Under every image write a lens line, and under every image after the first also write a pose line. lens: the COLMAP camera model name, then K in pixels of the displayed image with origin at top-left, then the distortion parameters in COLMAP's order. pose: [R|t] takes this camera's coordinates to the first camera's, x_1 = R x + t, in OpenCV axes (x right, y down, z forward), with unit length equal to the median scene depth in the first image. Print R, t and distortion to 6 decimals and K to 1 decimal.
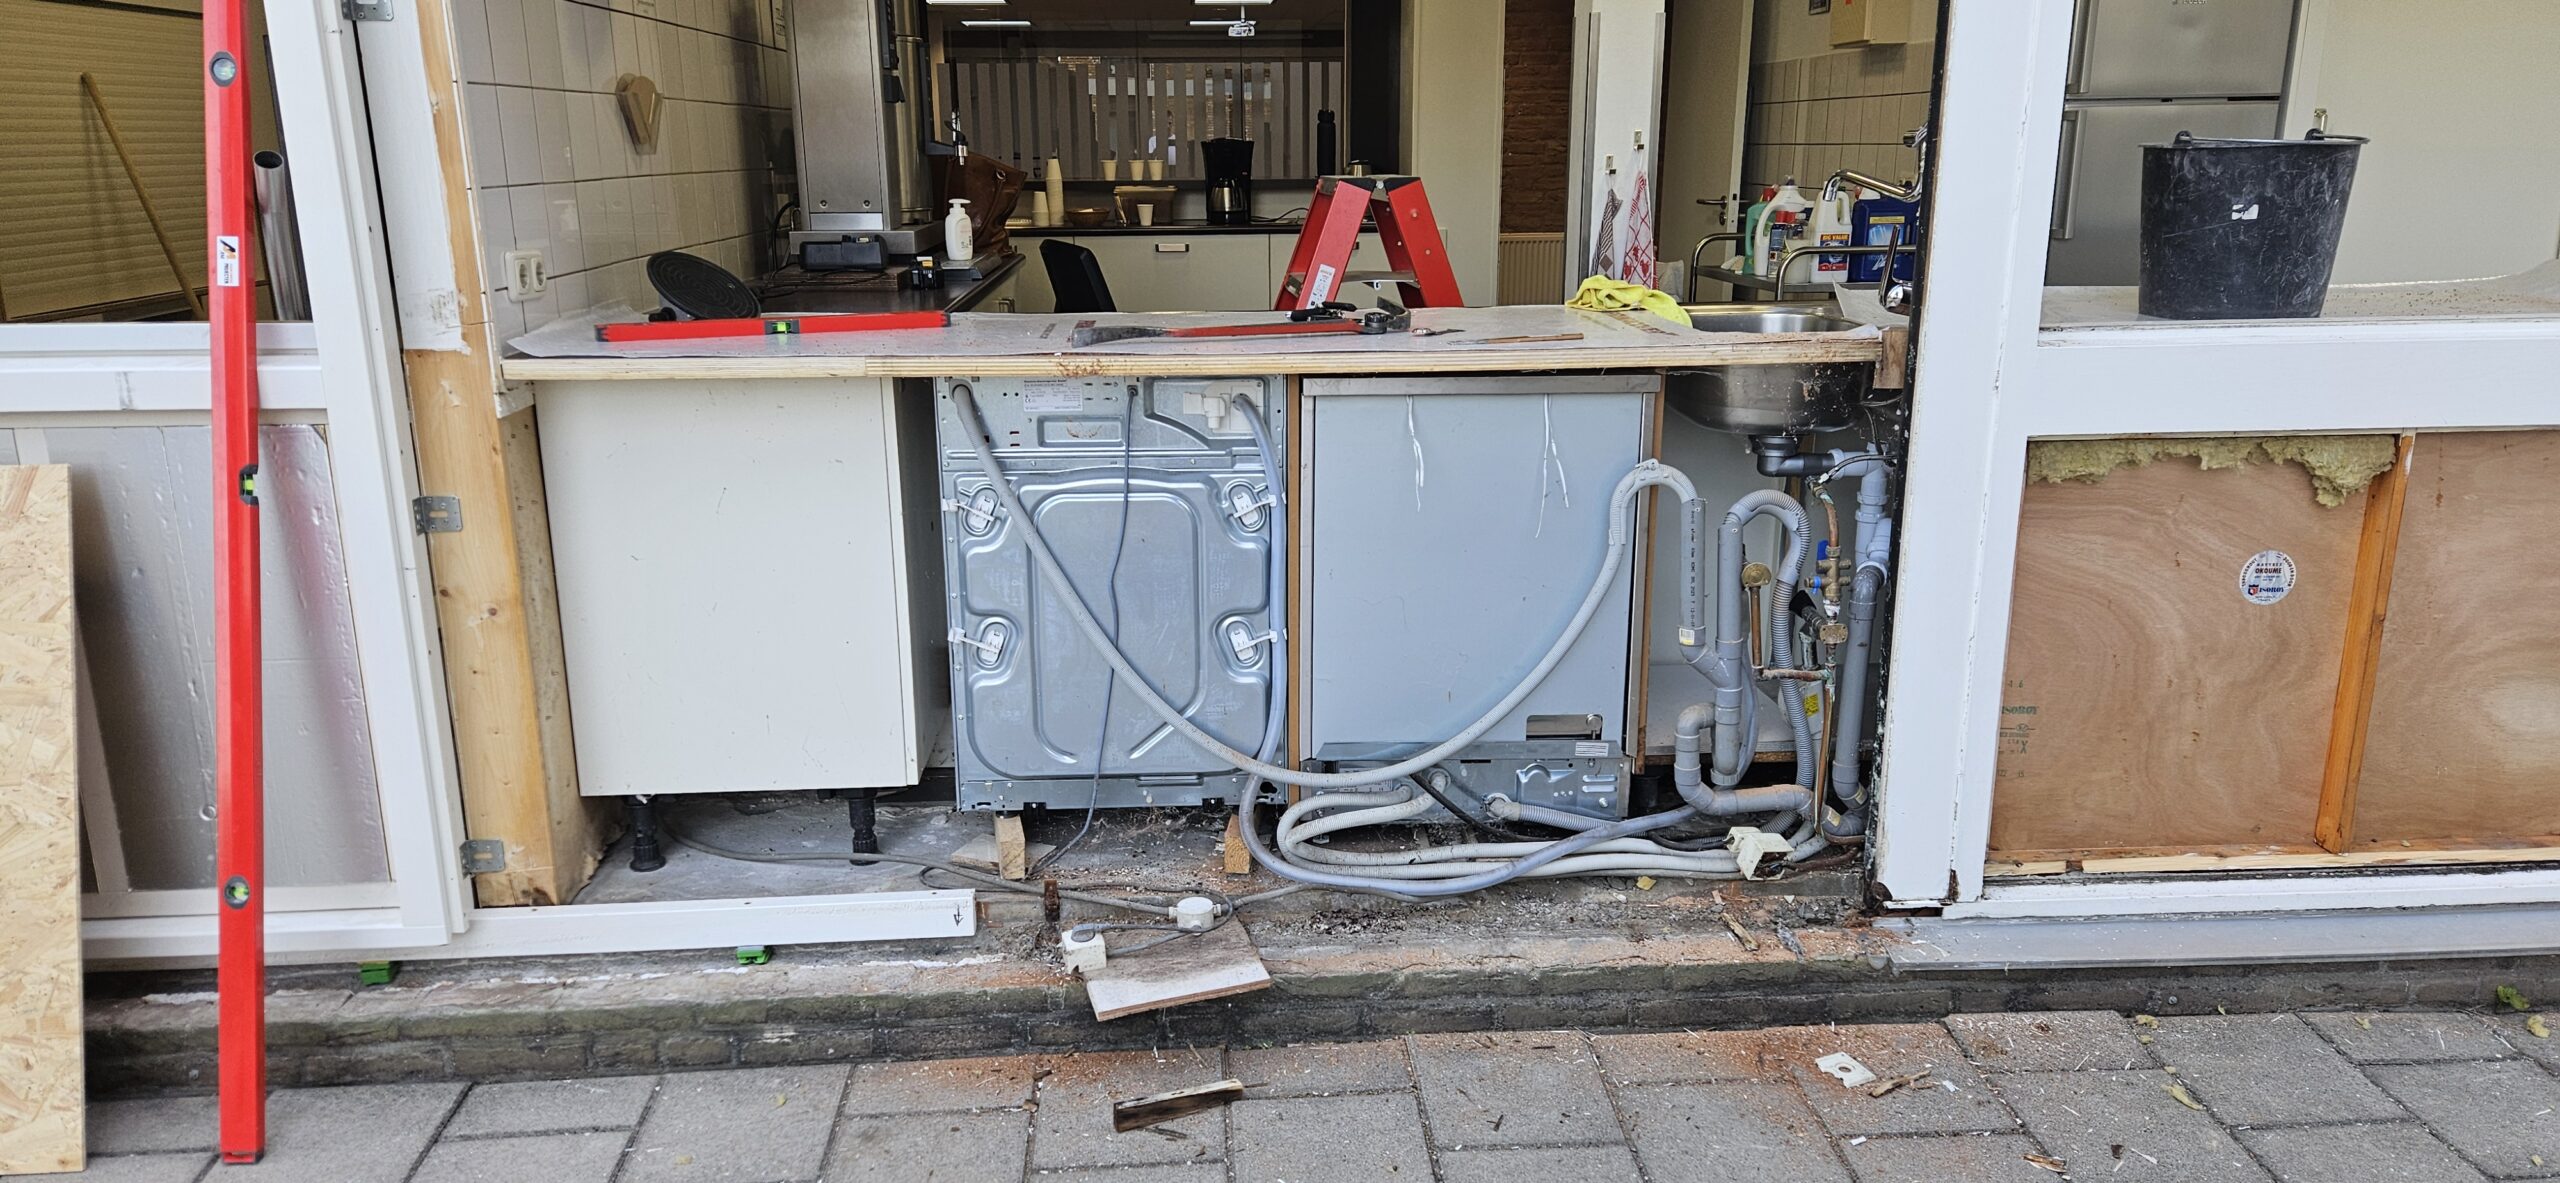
lens RADIAL K [[1708.2, 0, 1276.3], [0, 1708.2, 588.1], [0, 0, 1]] dist [0.095230, -0.091693]
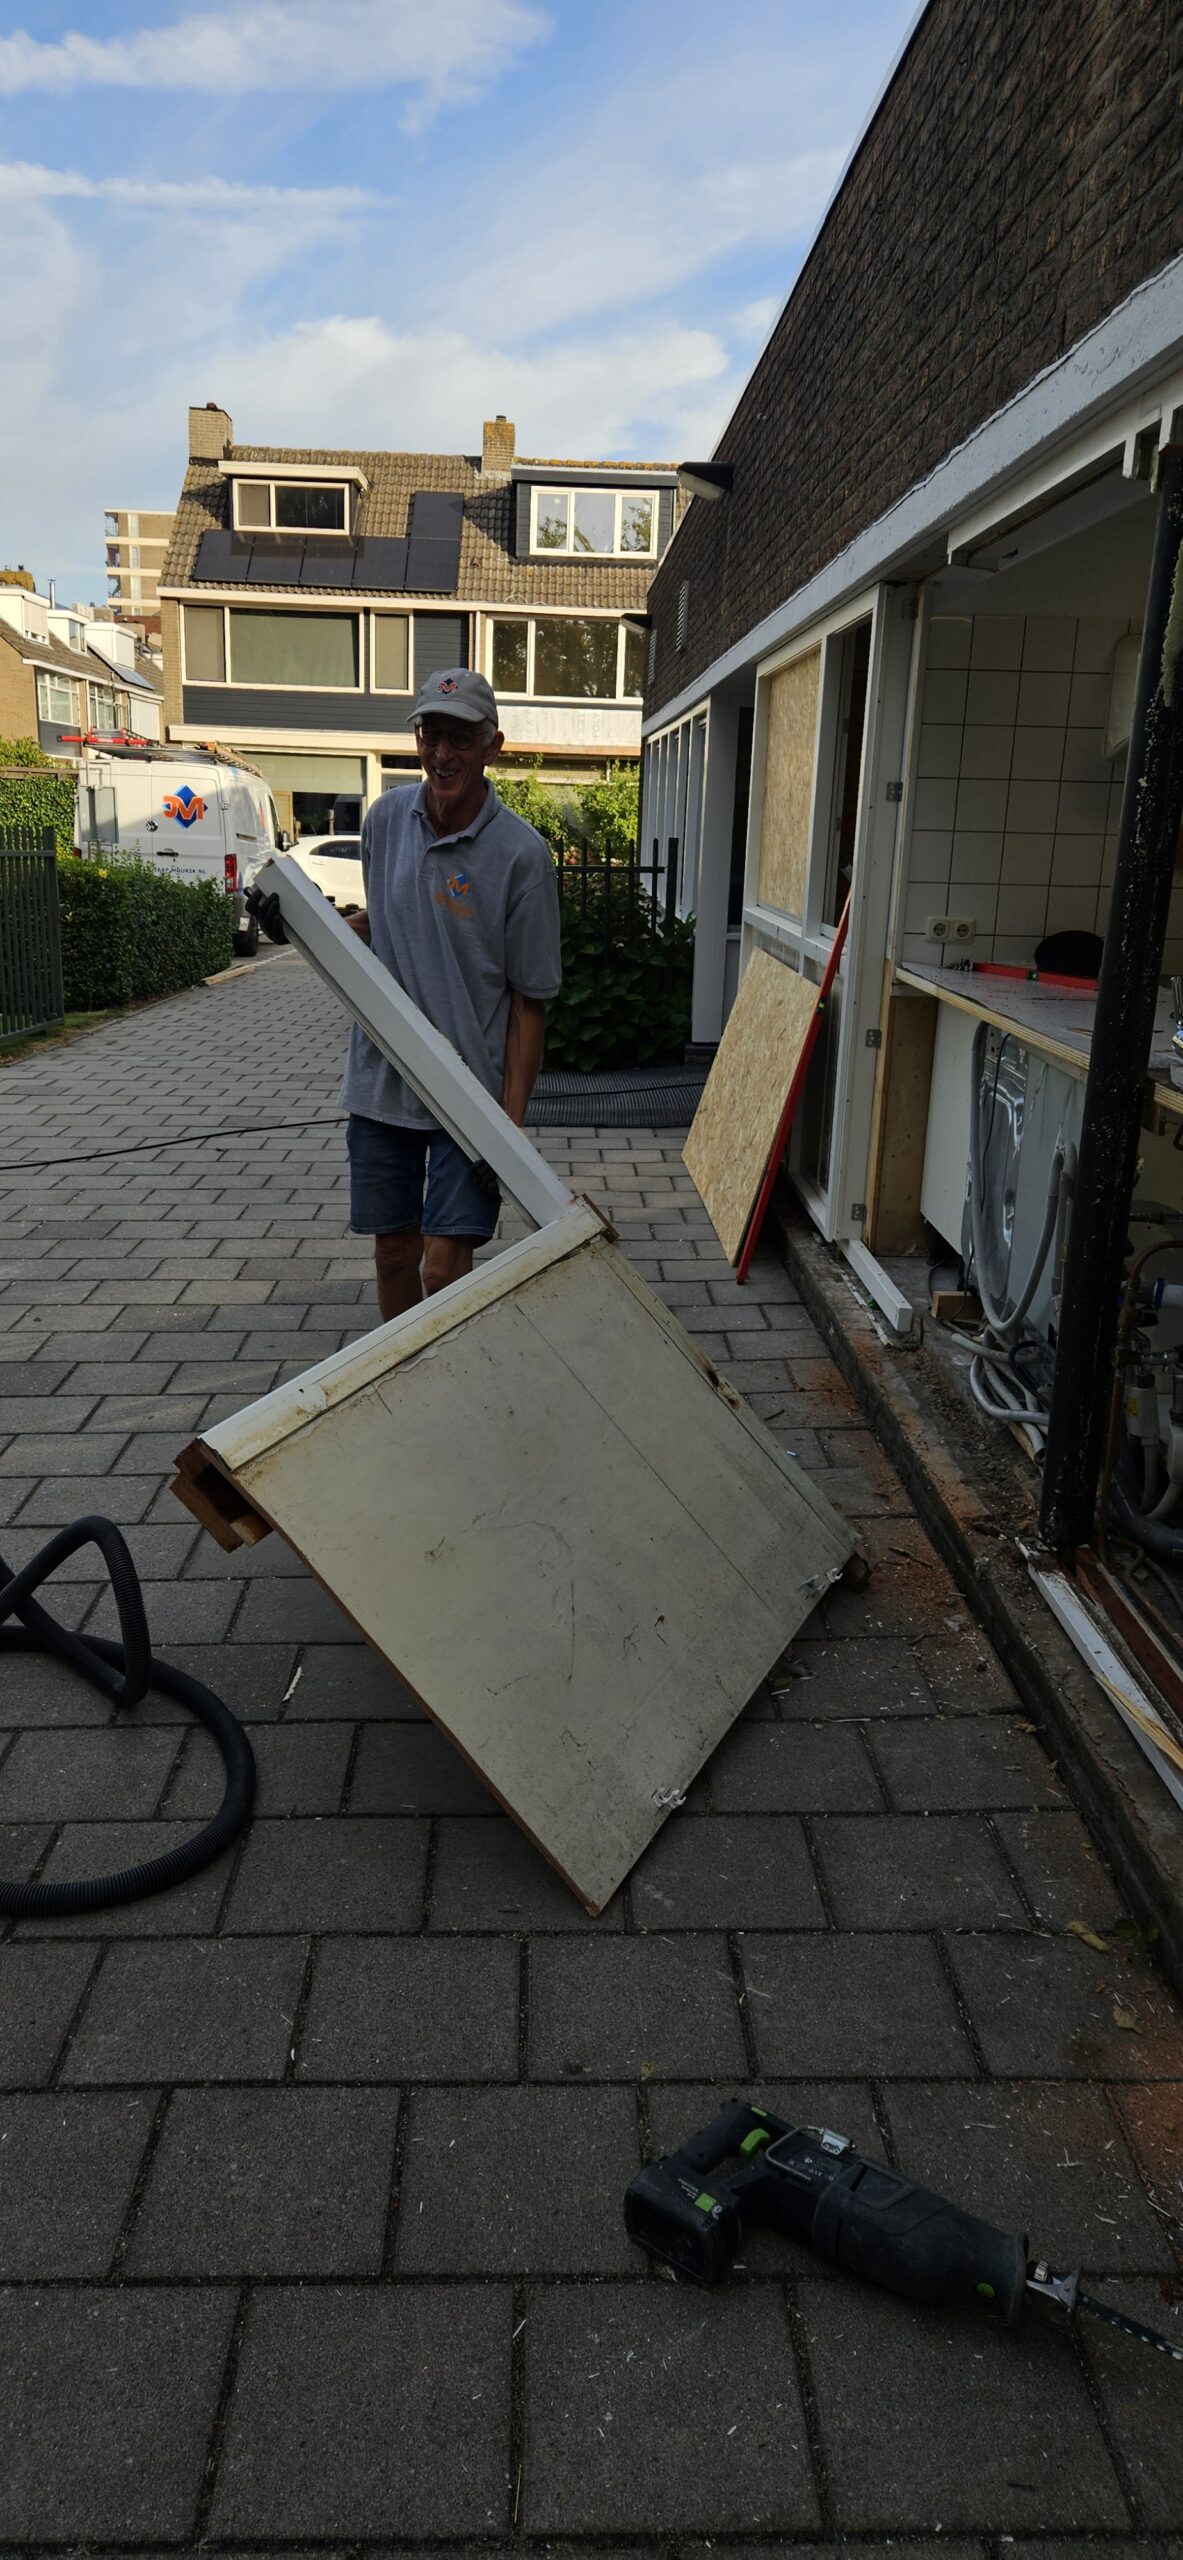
lens RADIAL K [[1705.1, 0, 582.7], [0, 1705.1, 1268.4], [0, 0, 1]] dist [0.092318, -0.087818]
pose [[-0.034842, 0.265078, -0.963597, 1.440692], [-0.280378, 0.922868, 0.264012, -0.213125], [0.959257, 0.279371, 0.042167, 0.609749]]
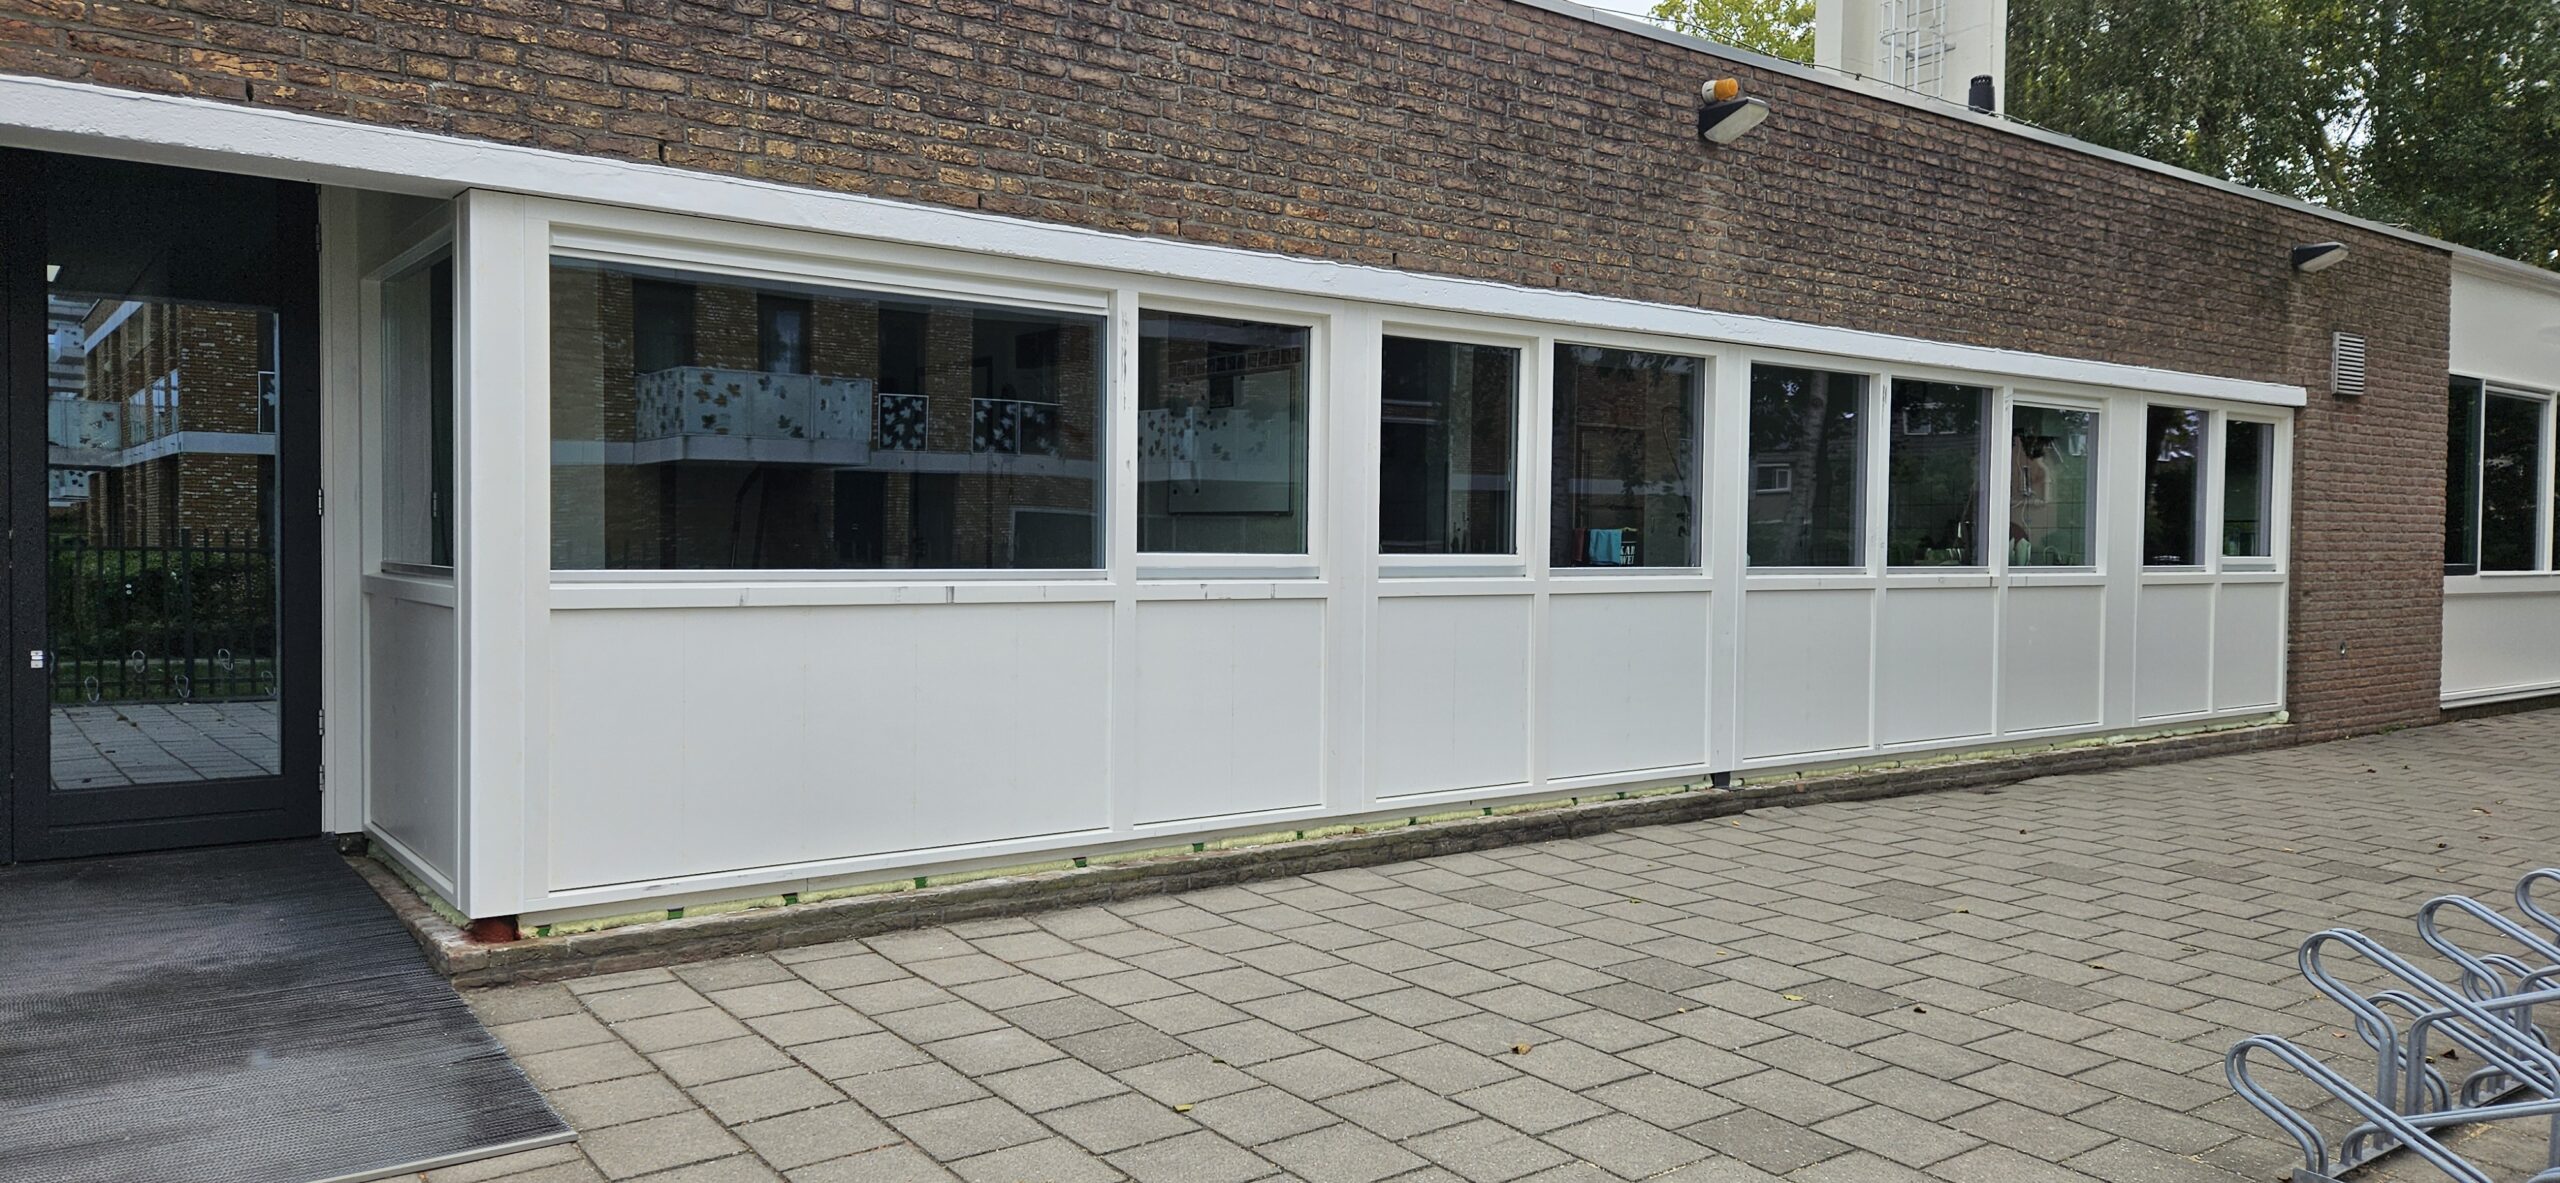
lens RADIAL K [[1706.0, 0, 1269.7], [0, 1706.0, 581.9], [0, 0, 1]] dist [0.098656, -0.102278]
pose [[0.830435, 0.003116, 0.557107, -1.824251], [0.122577, 0.974458, -0.188166, 0.311083], [-0.543464, 0.224548, 0.808842, -0.945531]]
